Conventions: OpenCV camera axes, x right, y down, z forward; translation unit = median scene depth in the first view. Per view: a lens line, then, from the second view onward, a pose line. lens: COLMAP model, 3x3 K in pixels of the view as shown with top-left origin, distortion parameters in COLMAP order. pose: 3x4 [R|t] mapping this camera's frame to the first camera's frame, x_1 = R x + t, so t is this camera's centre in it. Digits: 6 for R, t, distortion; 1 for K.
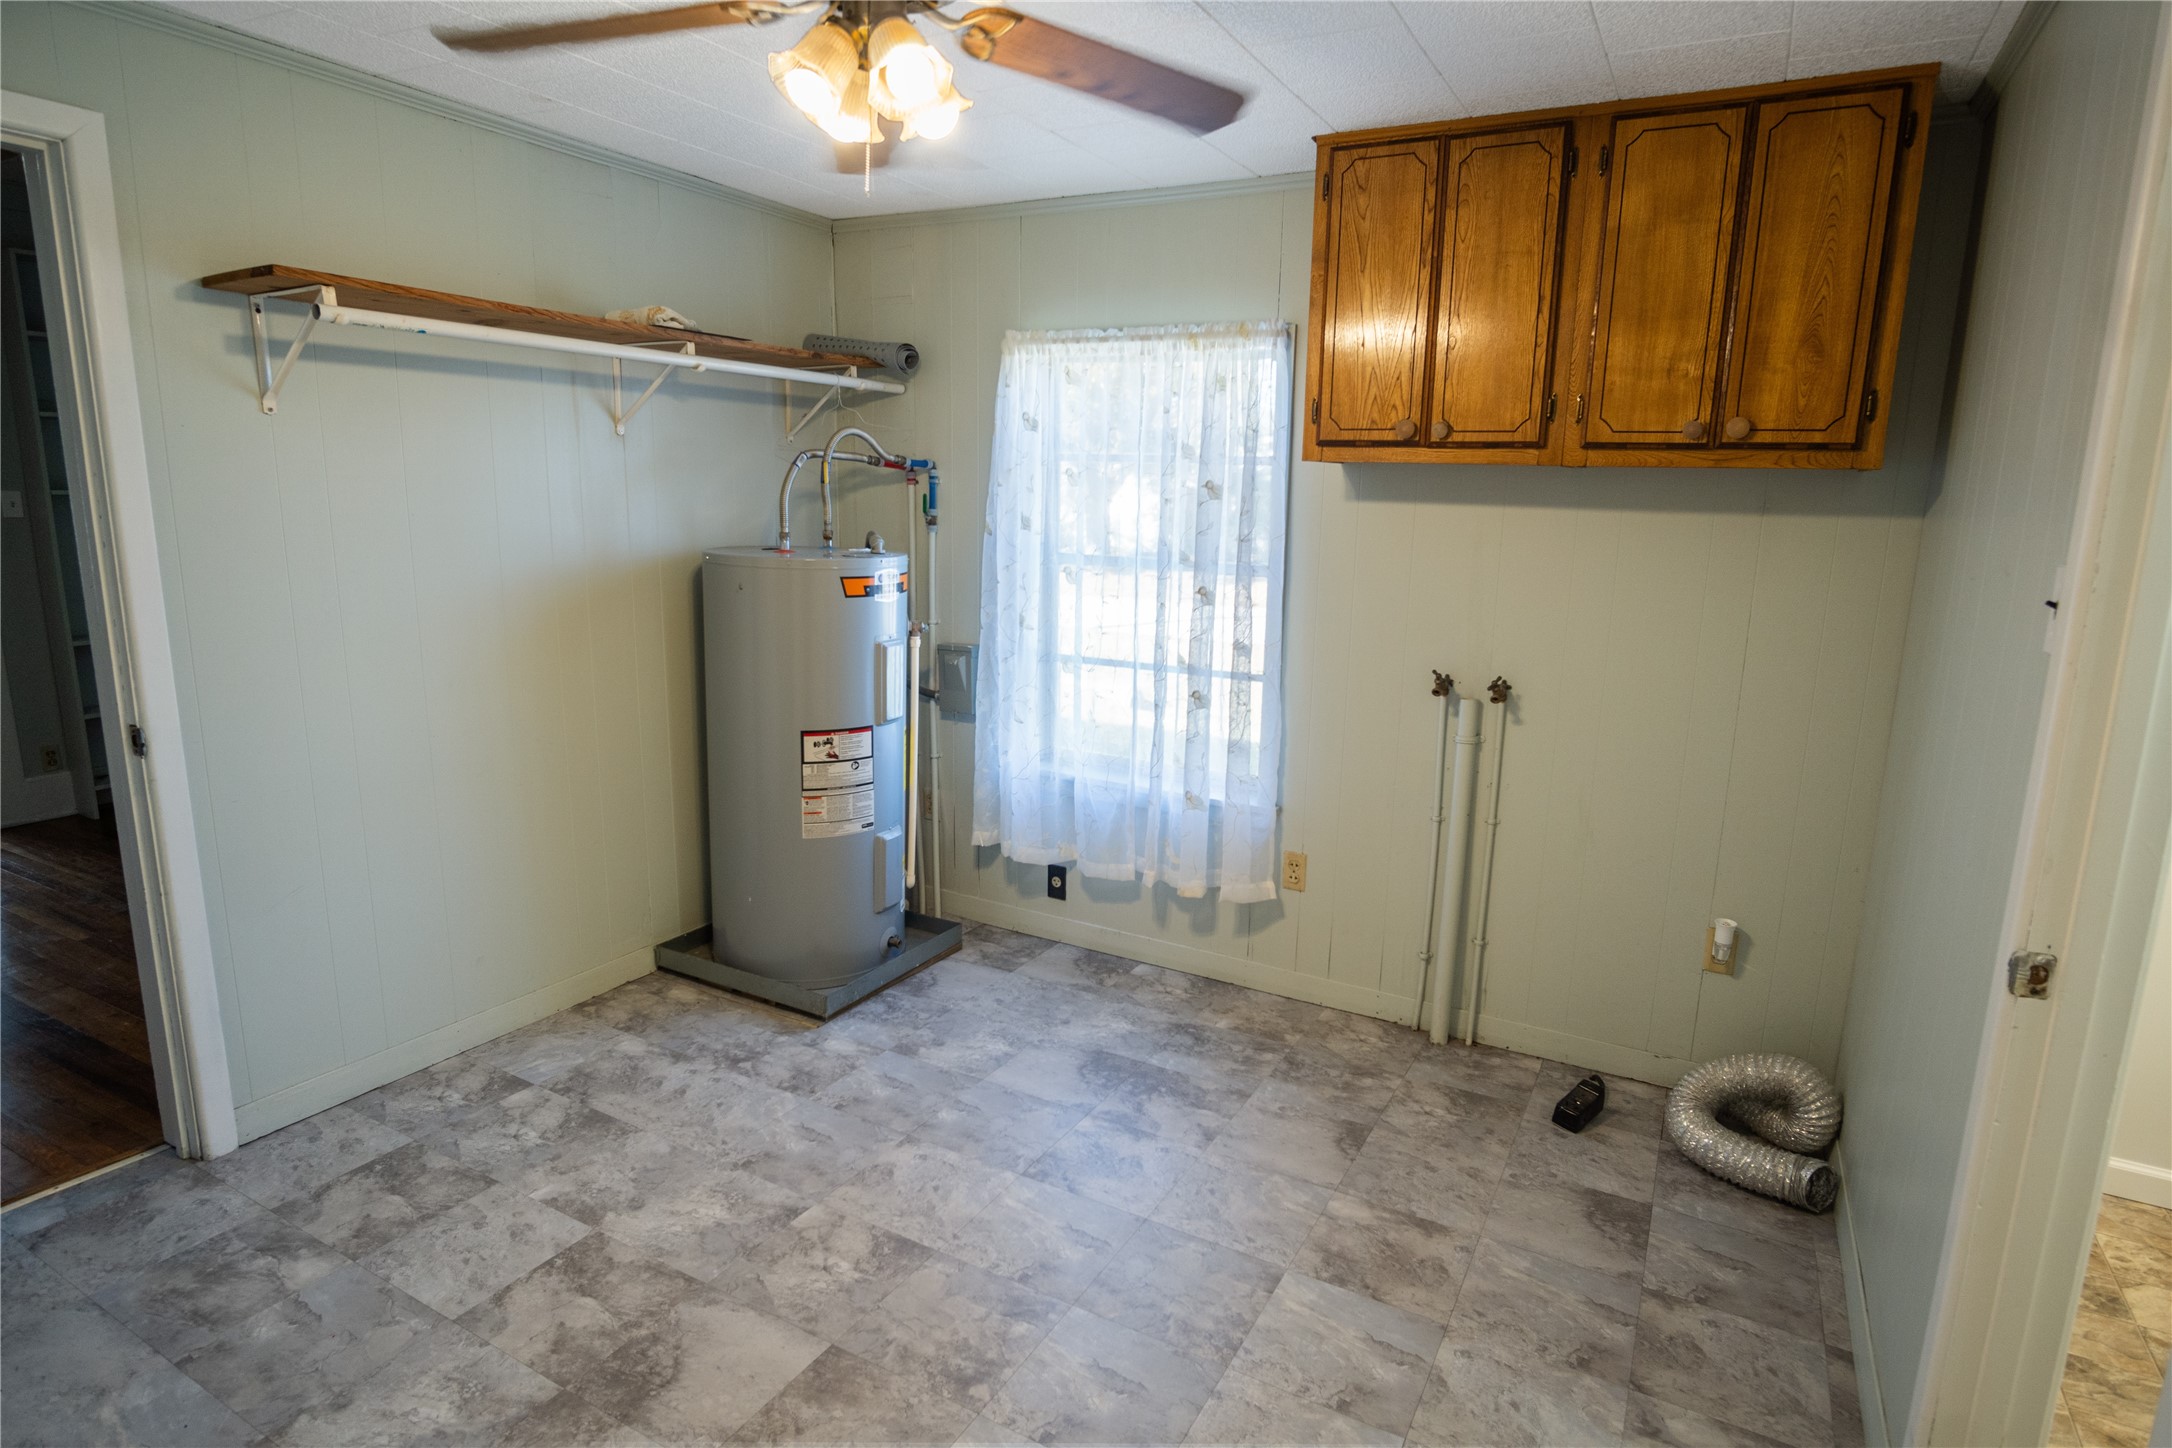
lens RADIAL K [[1168.9, 0, 1119.8], [0, 1168.9, 724.4], [0, 0, 1]] dist [-0.028715, 0.010586]
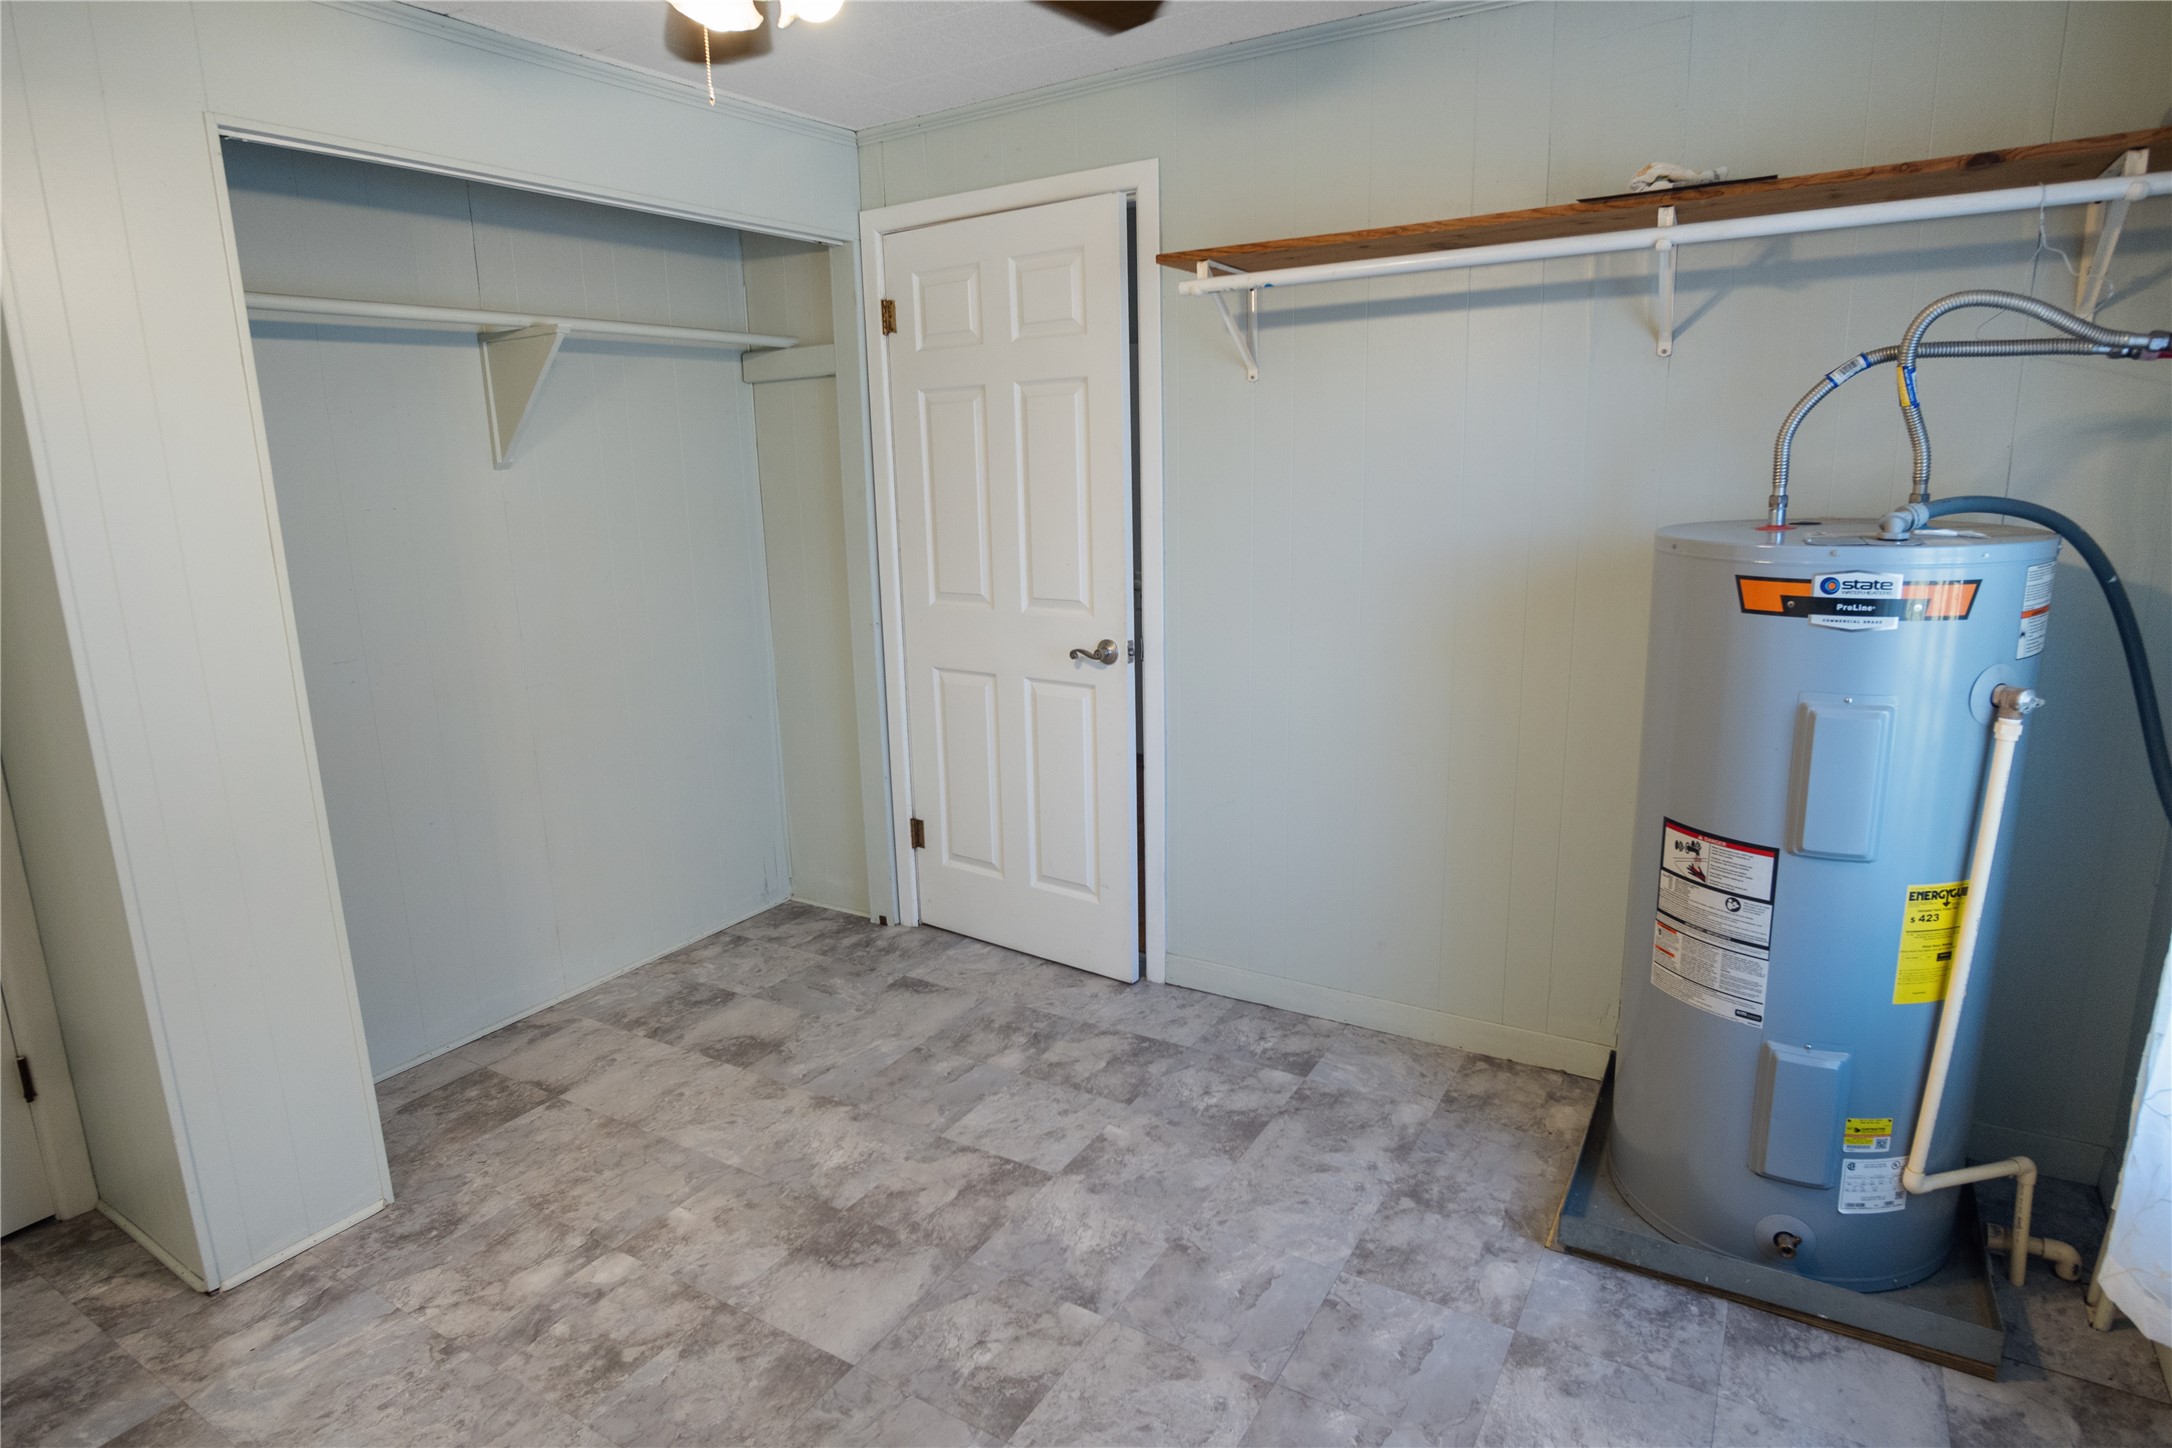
lens RADIAL K [[1214.4, 0, 1044.4], [0, 1214.4, 721.0], [0, 0, 1]] dist [-0.023817, 0.002596]
pose [[-0.081210, 0.194301, -0.977575, 0.419164], [-0.162557, 0.965099, 0.205326, -0.137201], [0.983352, 0.175586, -0.046790, 0.784014]]
